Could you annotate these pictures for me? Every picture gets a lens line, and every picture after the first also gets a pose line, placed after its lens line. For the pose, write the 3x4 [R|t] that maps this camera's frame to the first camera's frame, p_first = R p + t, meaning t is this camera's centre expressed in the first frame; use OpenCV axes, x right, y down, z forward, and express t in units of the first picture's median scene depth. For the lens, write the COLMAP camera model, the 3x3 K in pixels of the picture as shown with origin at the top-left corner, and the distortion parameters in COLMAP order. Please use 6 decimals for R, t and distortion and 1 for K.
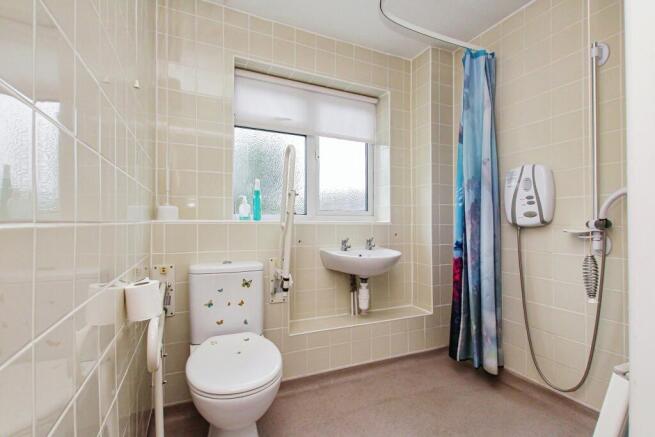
lens RADIAL K [[295.9, 0, 327.3], [0, 295.9, 221.3], [0, 0, 1]] dist [-0.001862, 0.000023]
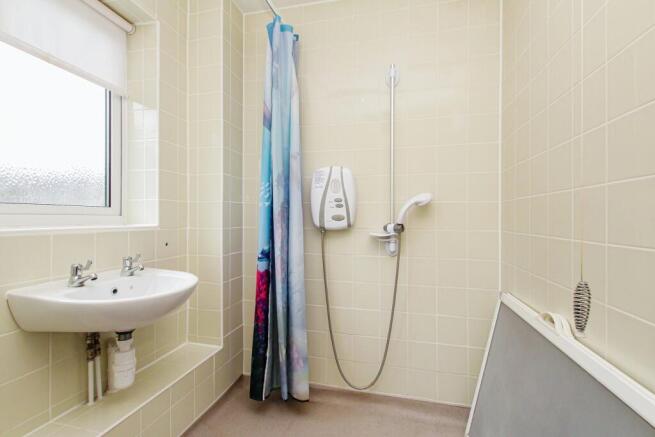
lens RADIAL K [[295.9, 0, 330.6], [0, 295.9, 215.8], [0, 0, 1]] dist [-0.001862, 0.000023]
pose [[0.607811, 0.004604, 0.794069, -0.084942], [-0.006783, 0.999977, -0.000605, -0.025480], [-0.794053, -0.005019, 0.607828, 0.380203]]
